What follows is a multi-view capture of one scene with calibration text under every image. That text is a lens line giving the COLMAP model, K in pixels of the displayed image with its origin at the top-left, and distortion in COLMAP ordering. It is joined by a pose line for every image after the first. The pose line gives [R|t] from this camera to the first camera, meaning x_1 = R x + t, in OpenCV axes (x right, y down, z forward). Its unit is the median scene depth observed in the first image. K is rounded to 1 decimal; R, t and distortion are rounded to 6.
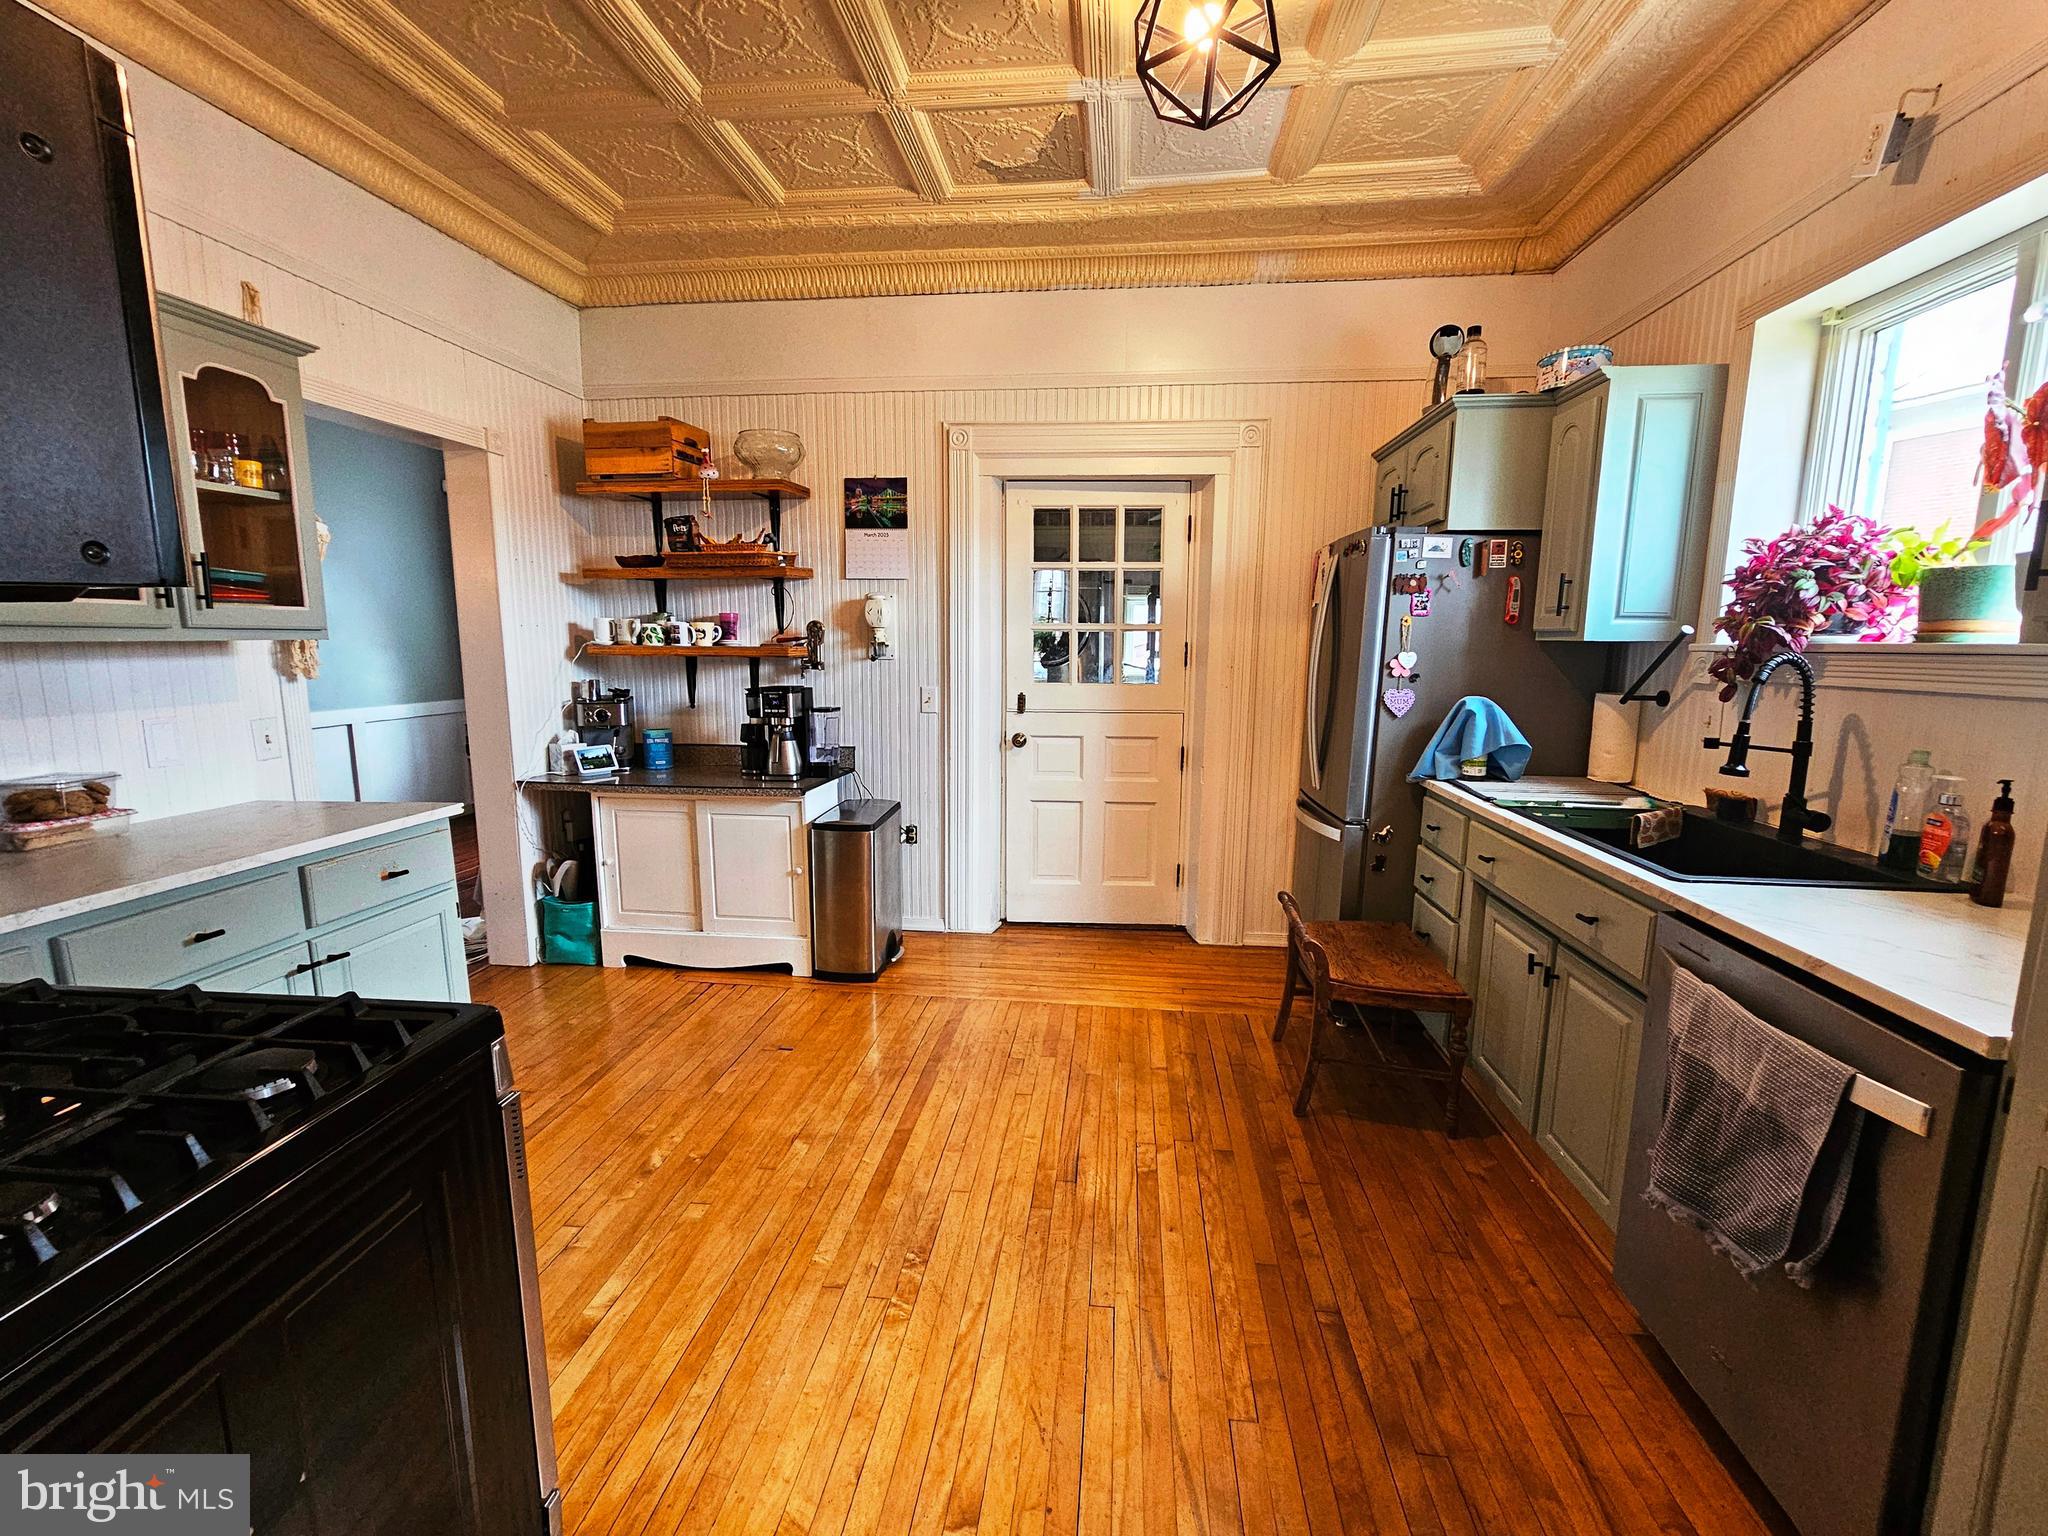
lens RADIAL K [[835.3, 0, 1037.8], [0, 835.3, 766.9], [0, 0, 1]] dist [-0.000377, -0.000275]
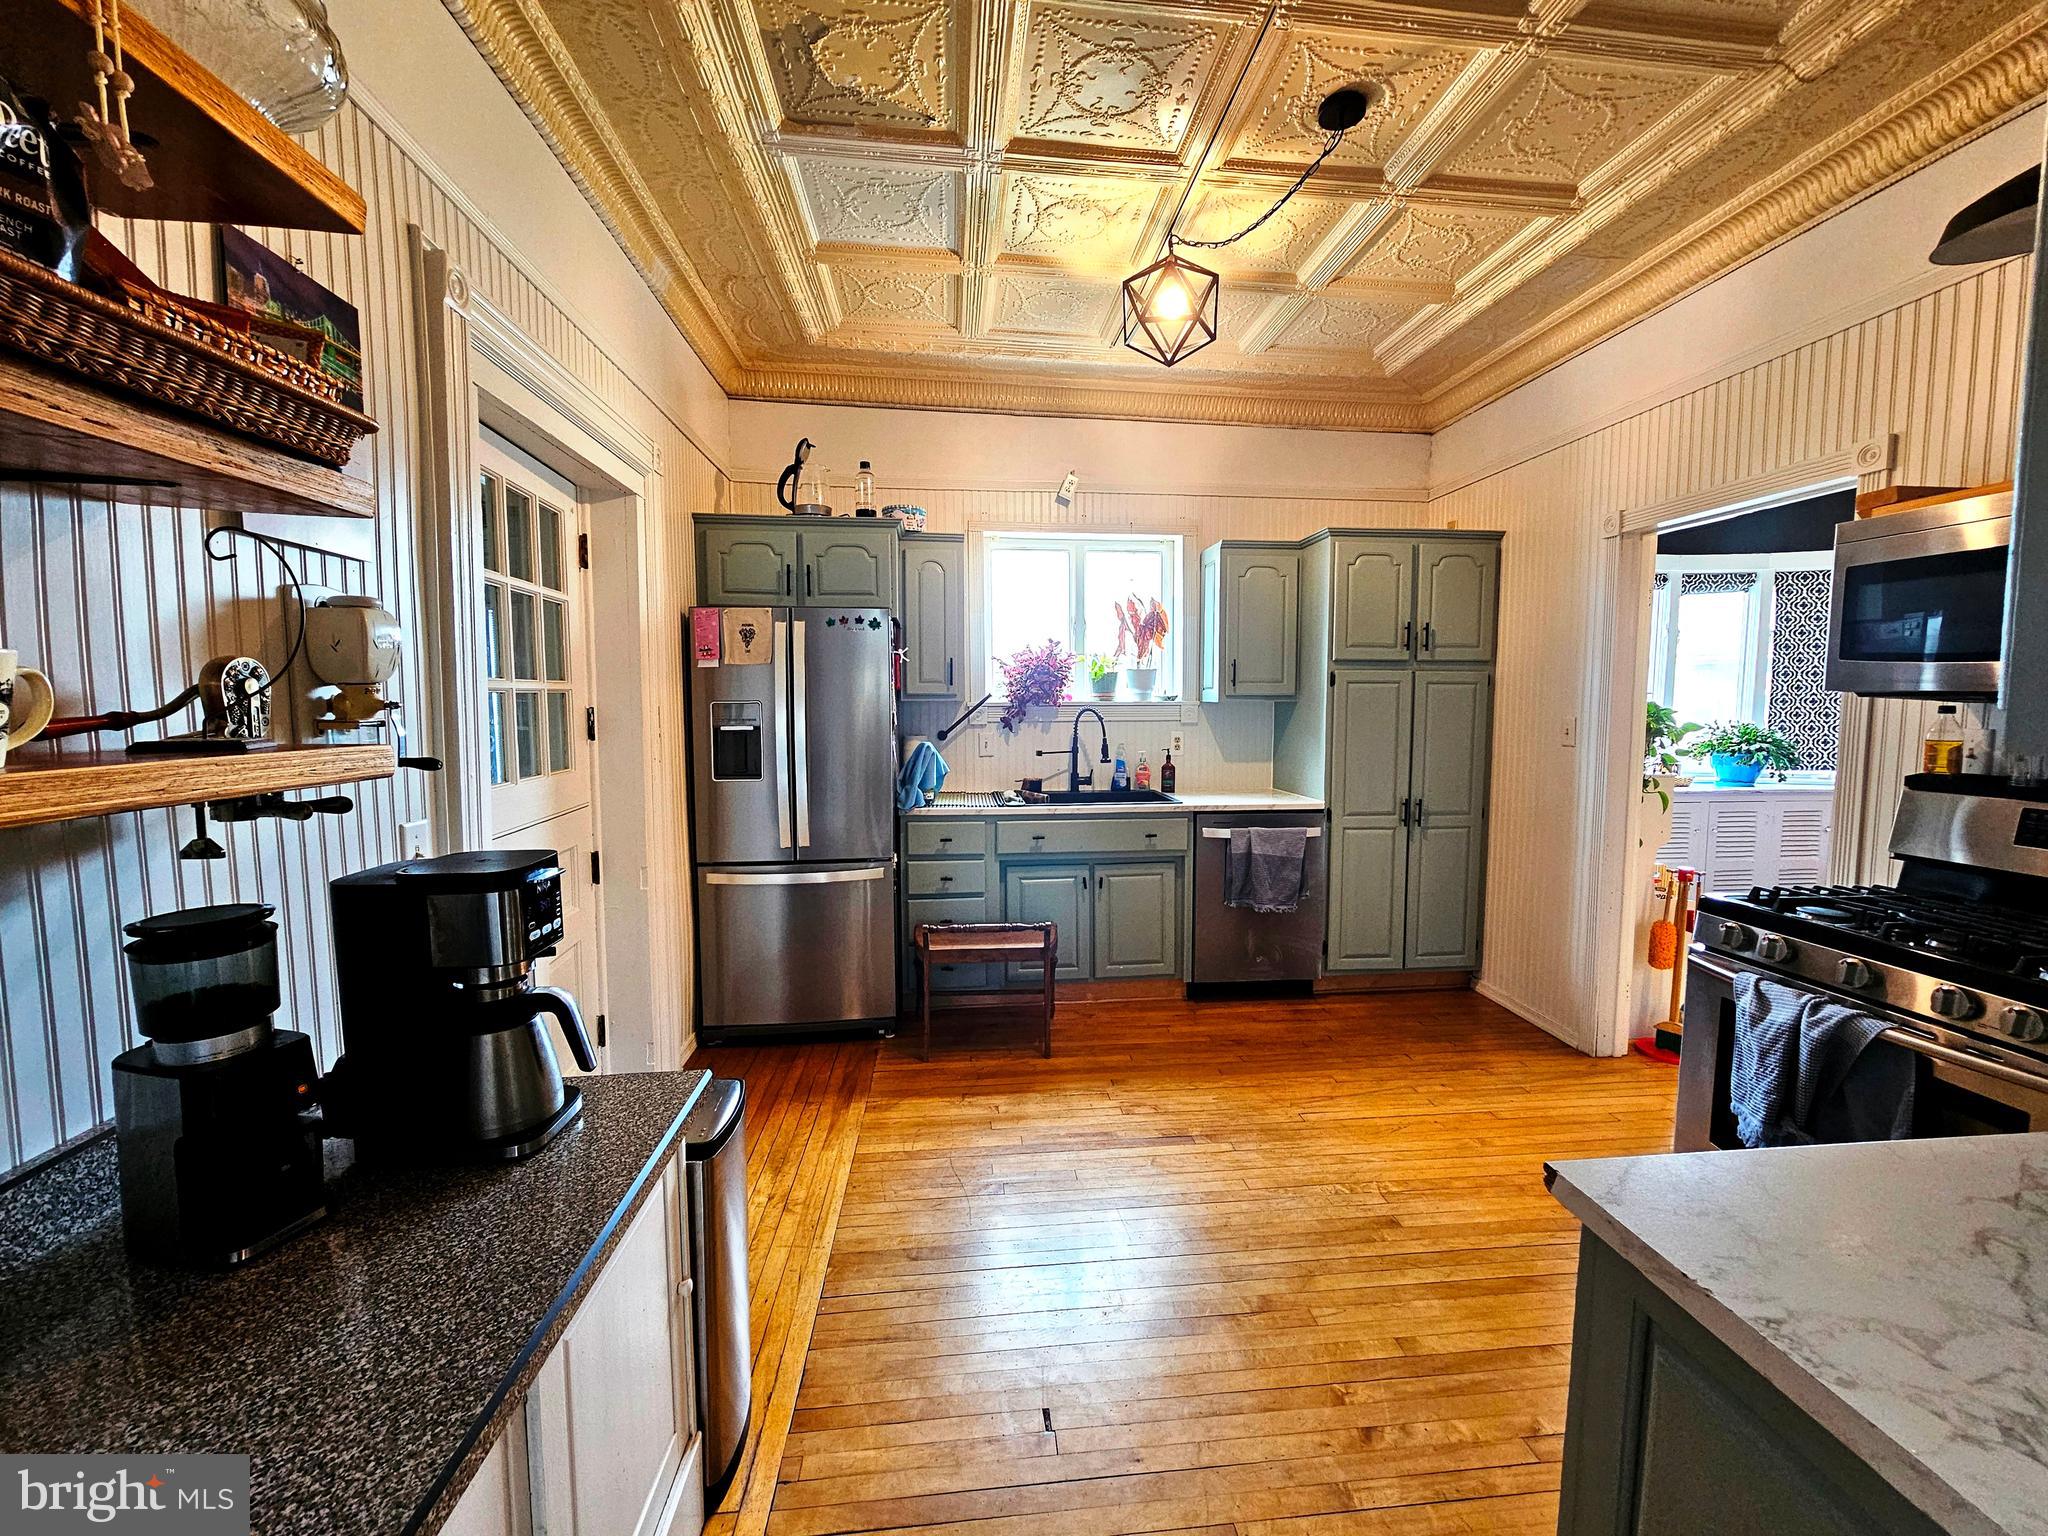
lens RADIAL K [[835.3, 0, 1037.8], [0, 835.3, 766.9], [0, 0, 1]] dist [-0.000377, -0.000275]
pose [[-0.207744, -0.086170, 0.974380, -0.949745], [0.144098, 0.982549, 0.117615, -0.198284], [-0.967511, 0.164840, -0.191702, 1.208062]]
